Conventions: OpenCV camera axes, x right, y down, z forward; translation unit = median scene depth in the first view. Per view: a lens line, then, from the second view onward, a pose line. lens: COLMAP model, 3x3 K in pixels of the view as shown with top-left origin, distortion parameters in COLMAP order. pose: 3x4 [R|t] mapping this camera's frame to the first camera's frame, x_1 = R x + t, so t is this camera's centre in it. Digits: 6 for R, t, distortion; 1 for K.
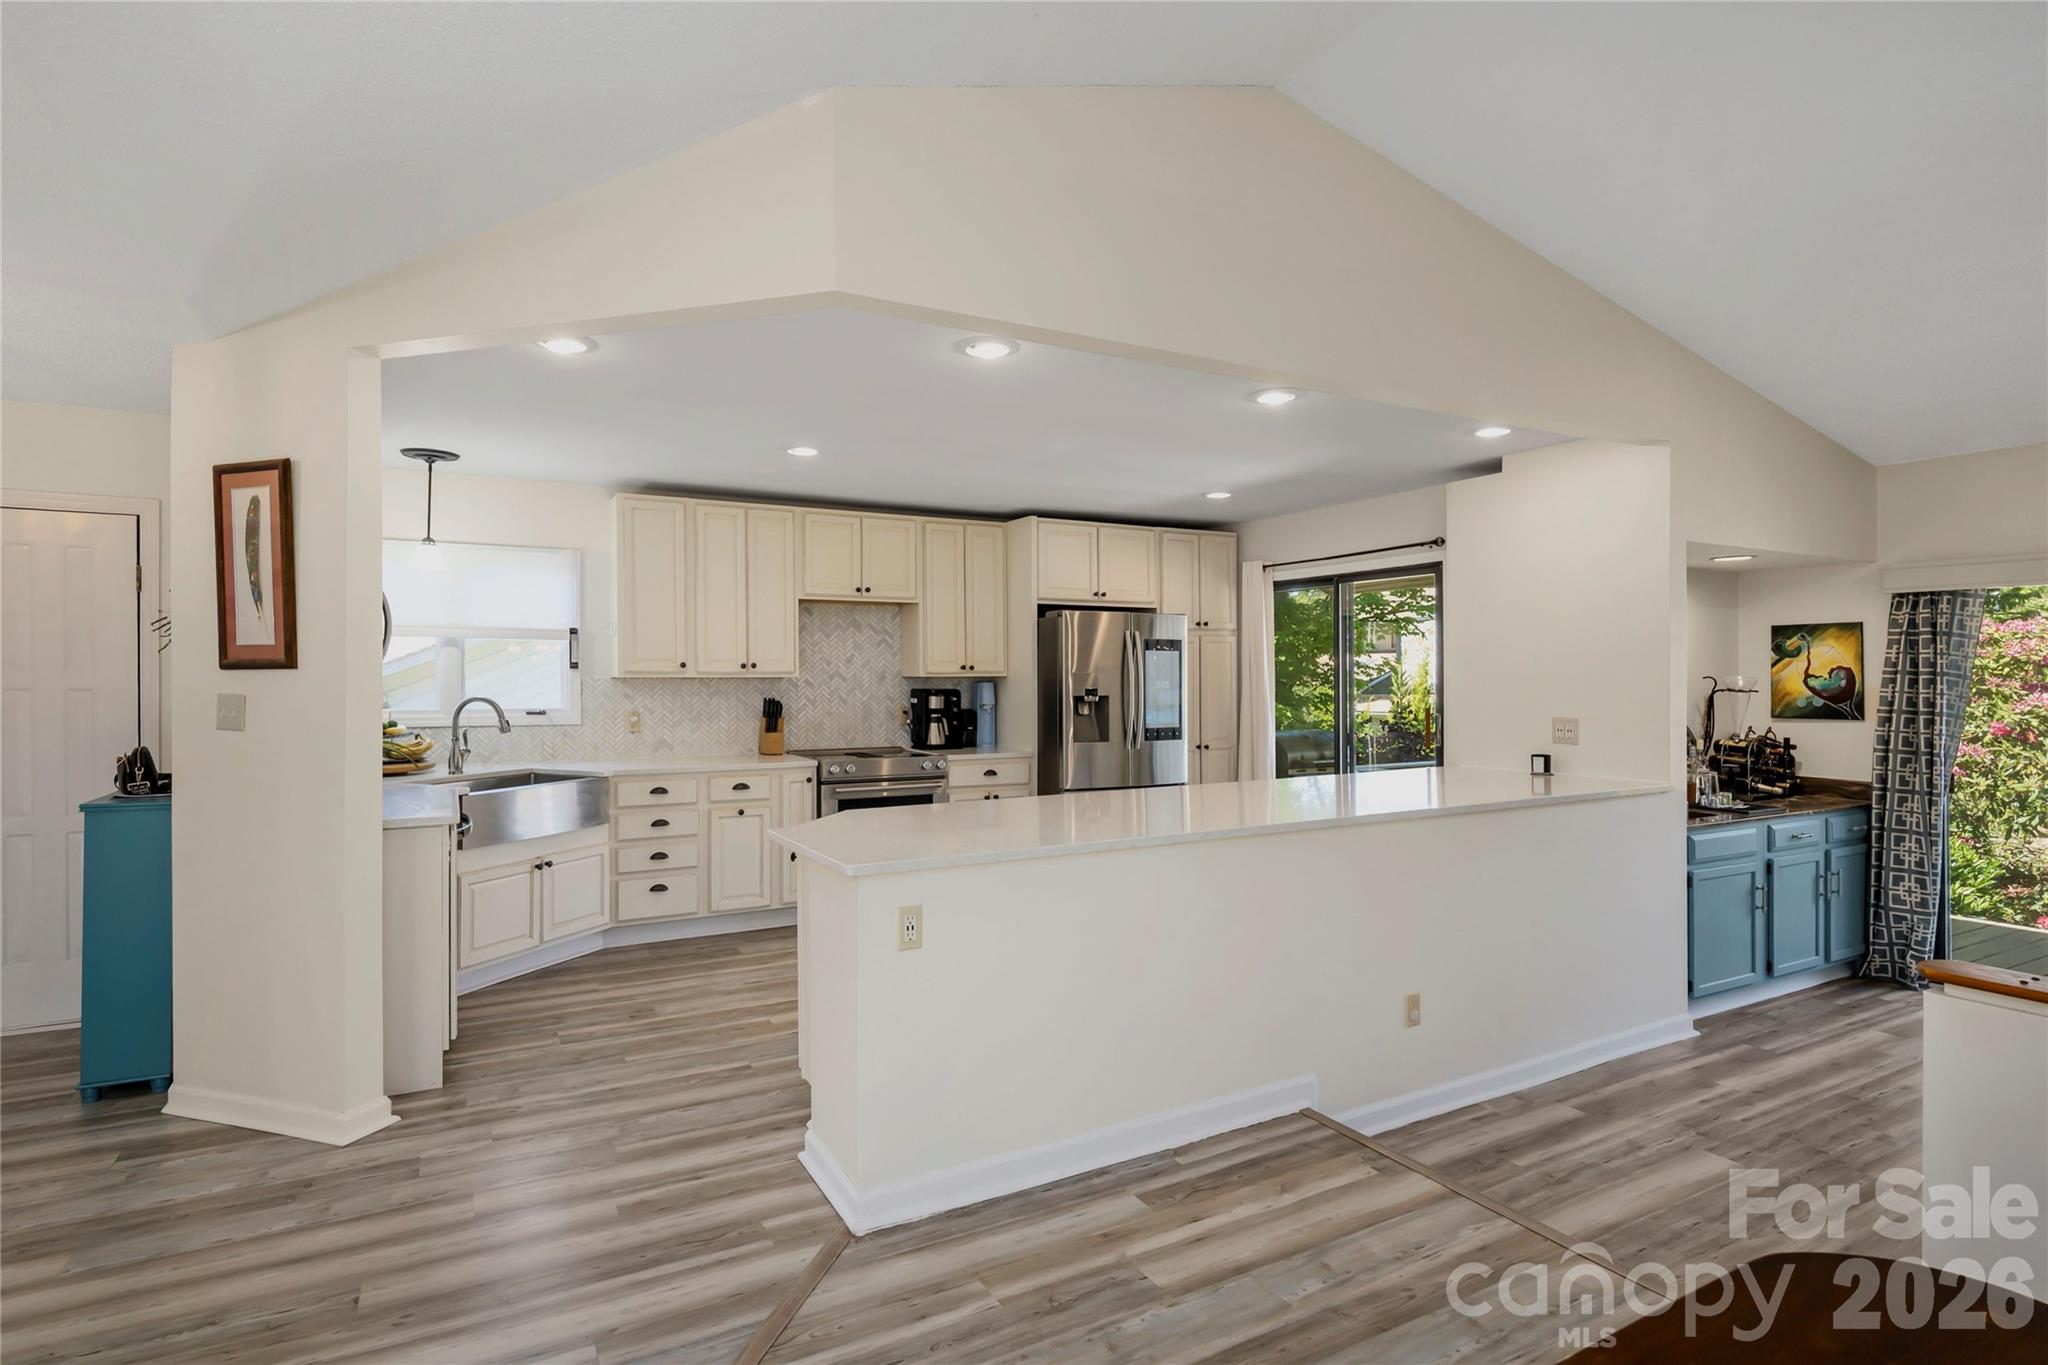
lens RADIAL K [[981.8, 0, 992.1], [0, 981.8, 674.9], [0, 0, 1]] dist [-0.004683, -0.000362]
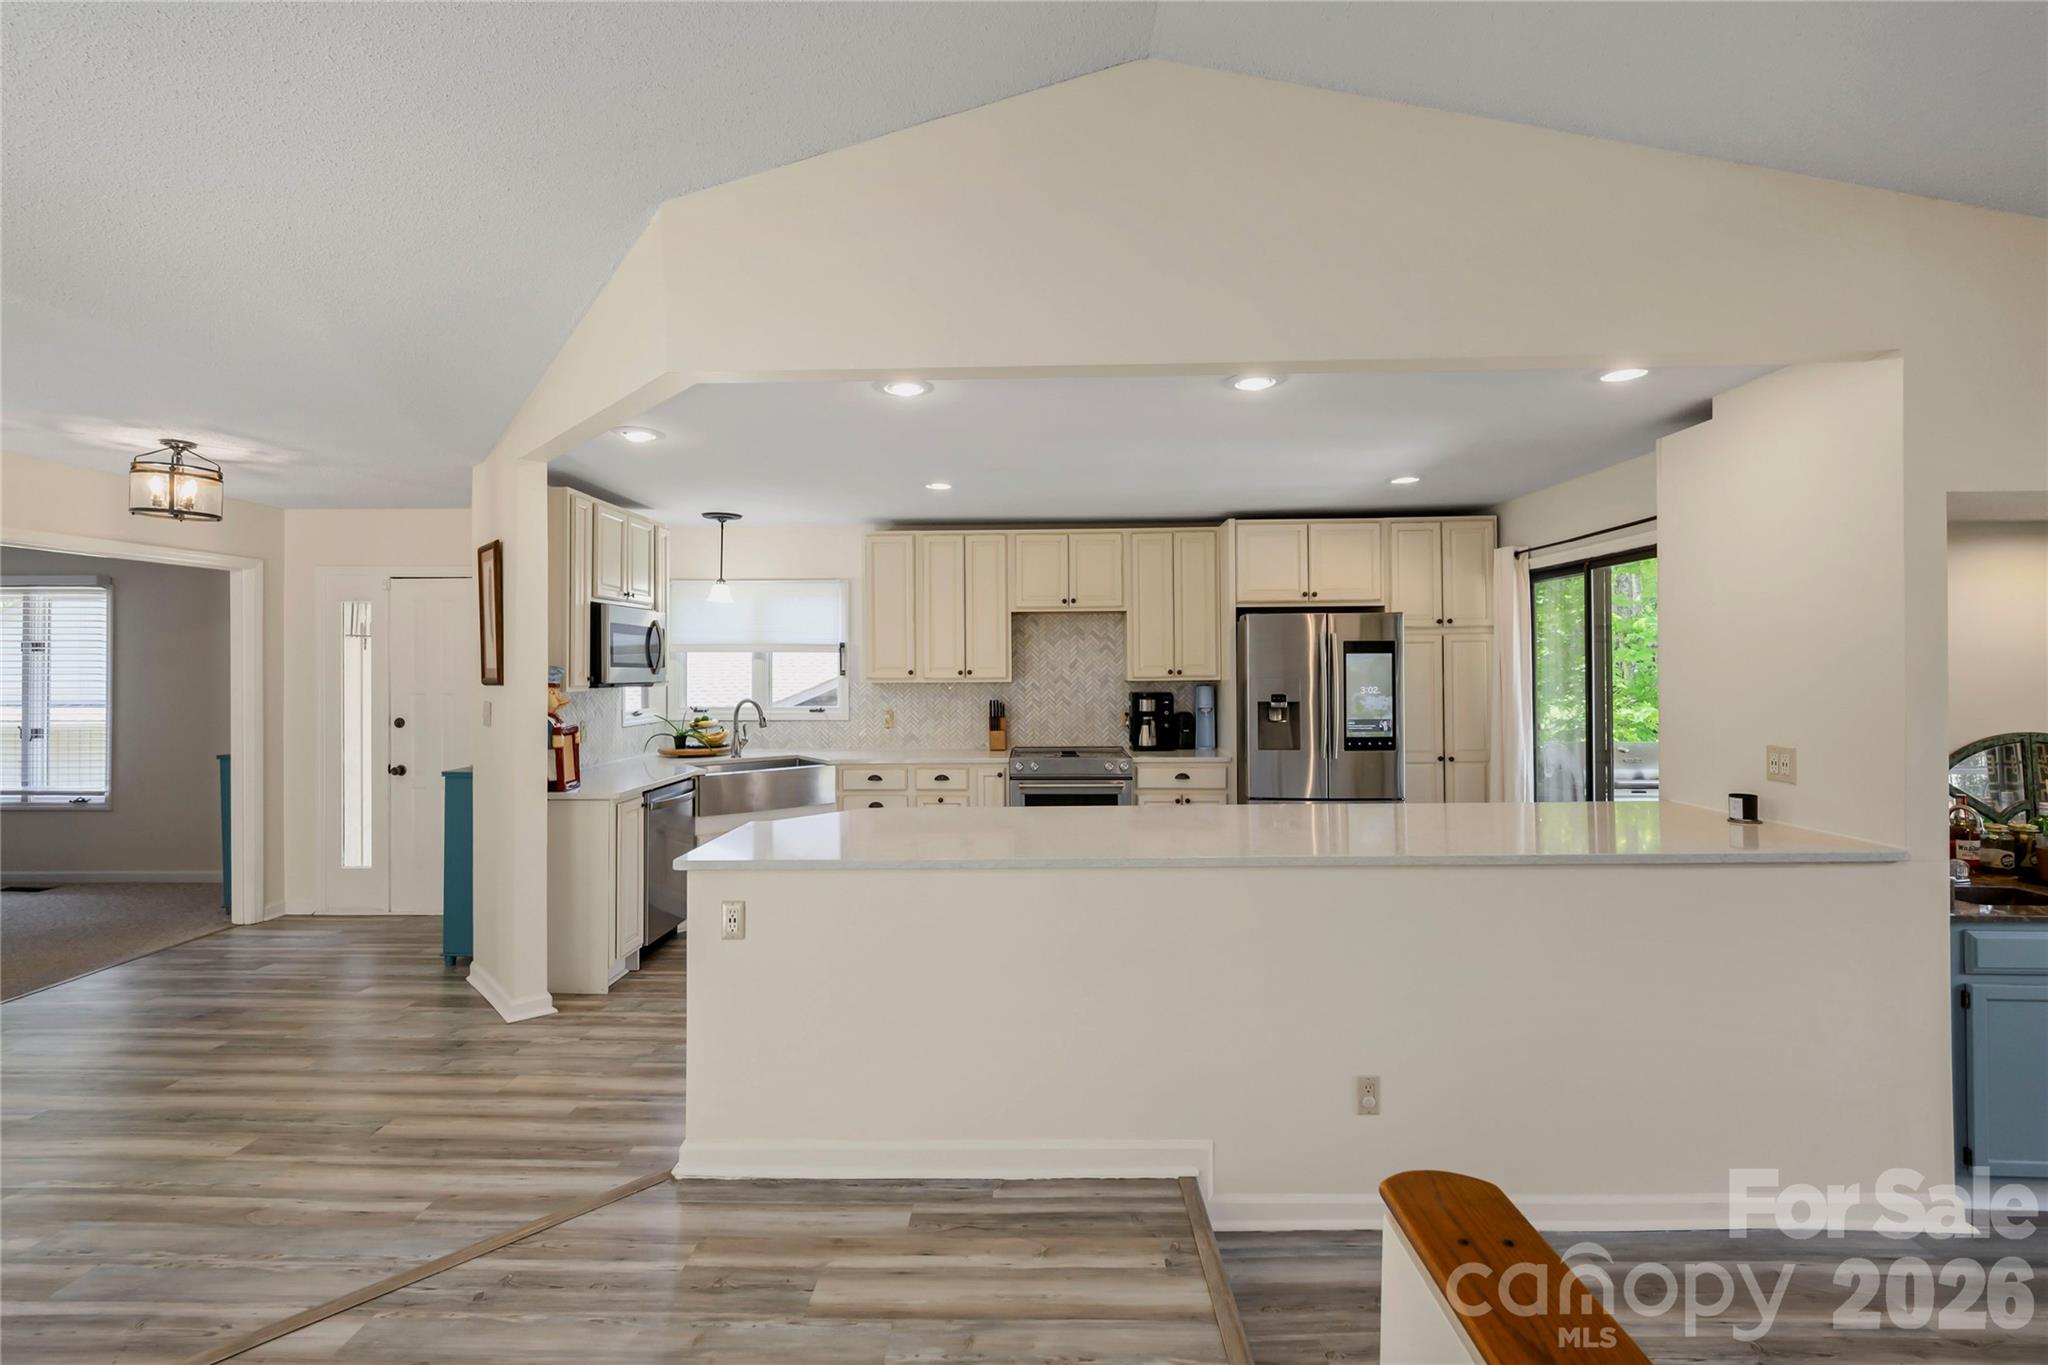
lens RADIAL K [[905.6, 0, 1029.2], [0, 905.6, 661.1], [0, 0, 1]] dist [-0.007547, -0.001556]
pose [[0.877925, -0.008203, -0.478727, 0.372238], [0.006729, 0.999966, -0.004794, -0.019222], [0.478750, 0.000987, 0.877950, 0.124789]]
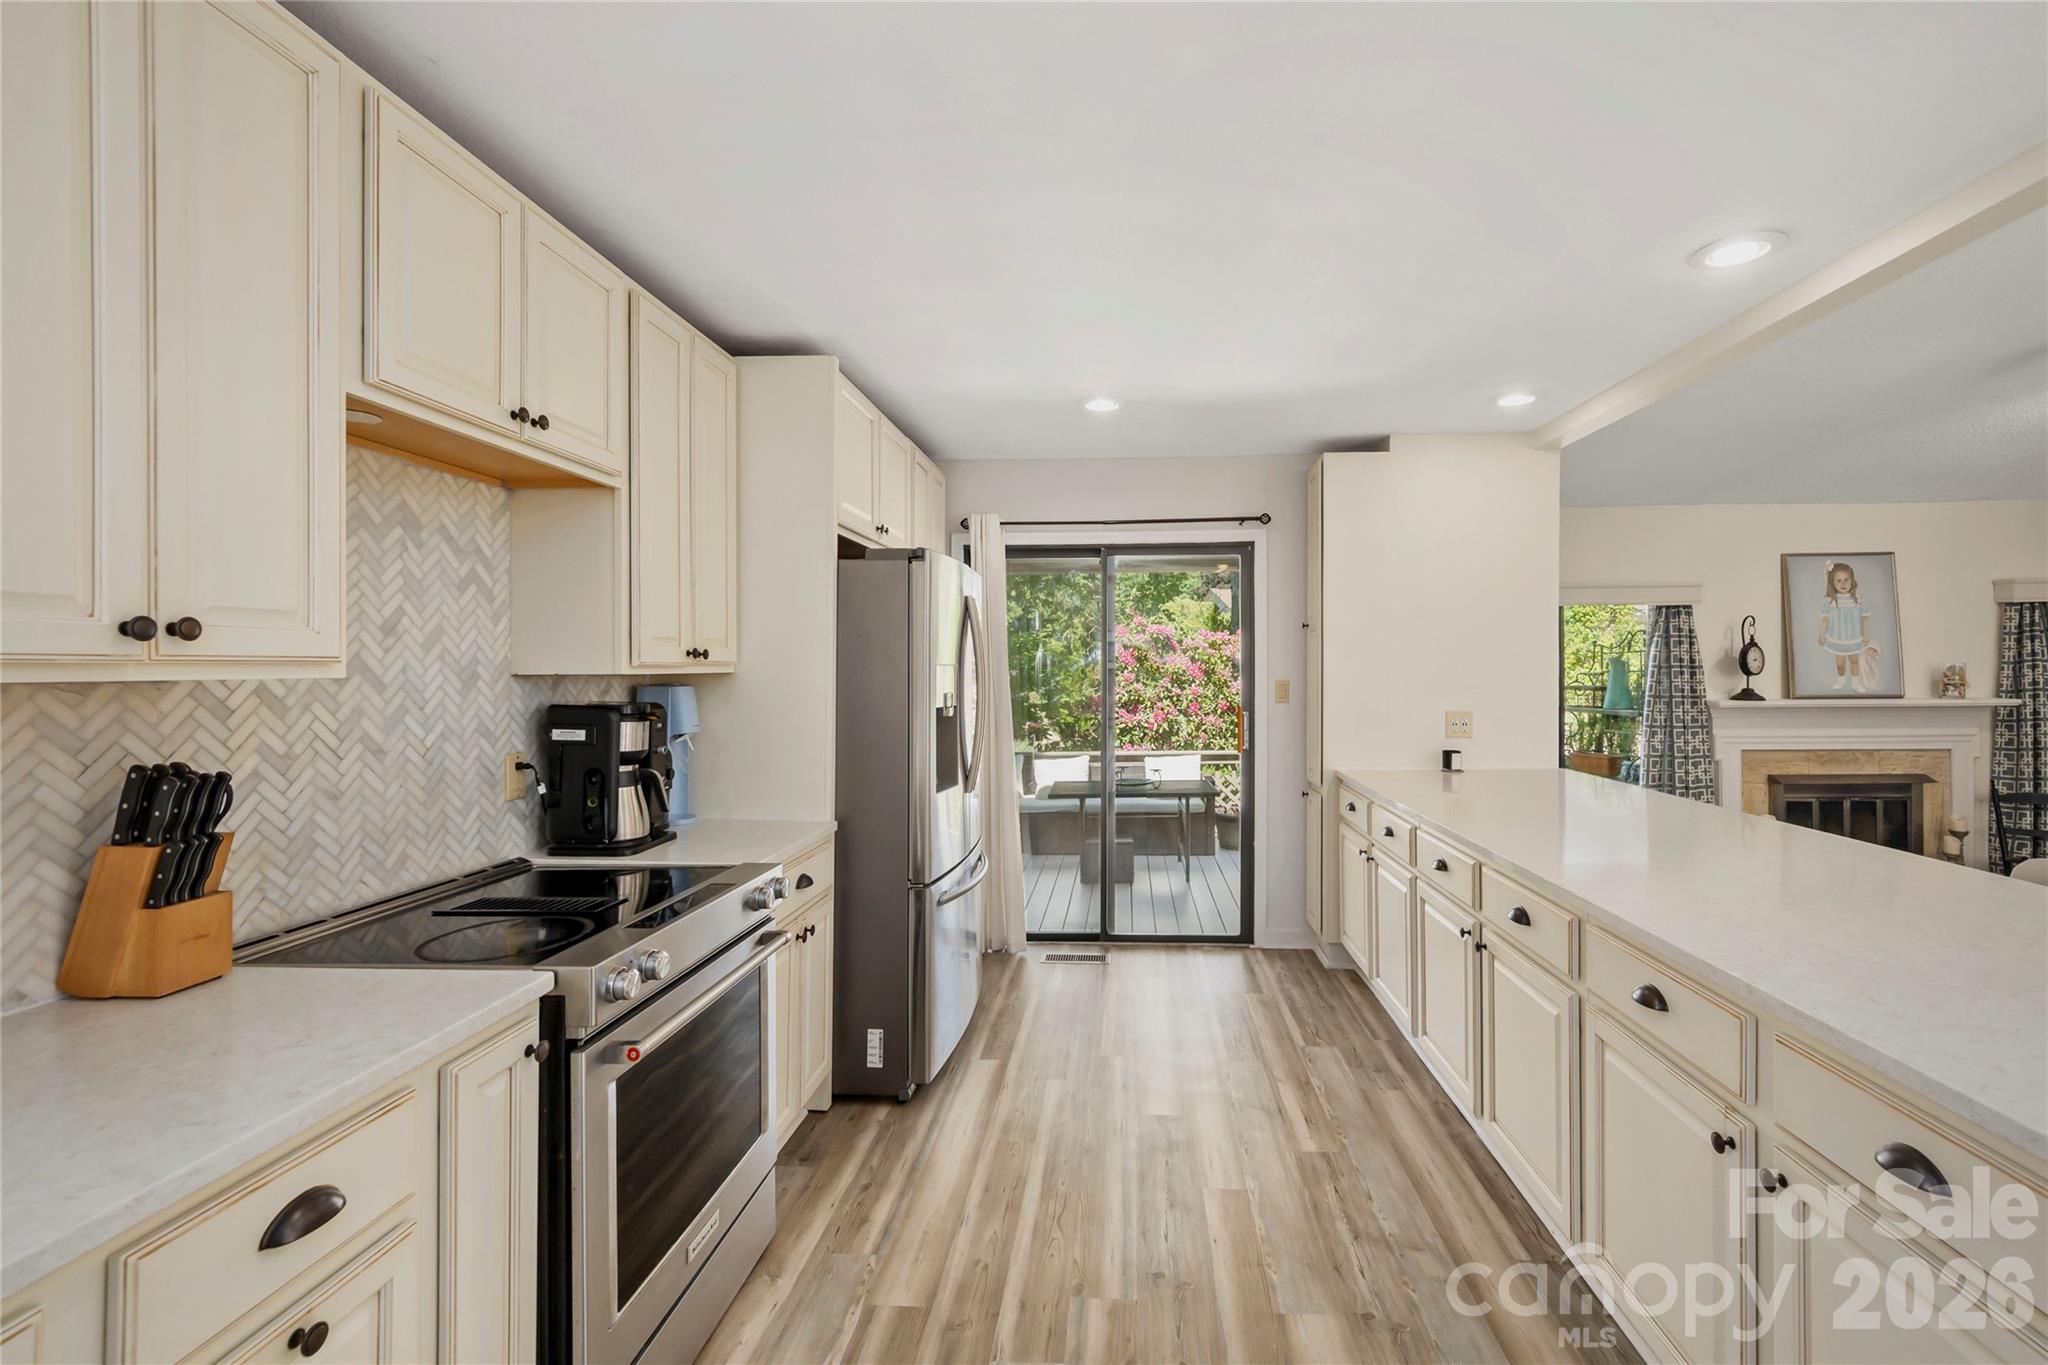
lens RADIAL K [[830.4, 0, 1053.8], [0, 830.4, 671.8], [0, 0, 1]] dist [0.003957, -0.001165]
pose [[0.511795, -0.002974, 0.859103, -0.347671], [-0.001294, 0.999990, 0.004233, -0.001128], [-0.859107, -0.003278, 0.511786, 0.843595]]
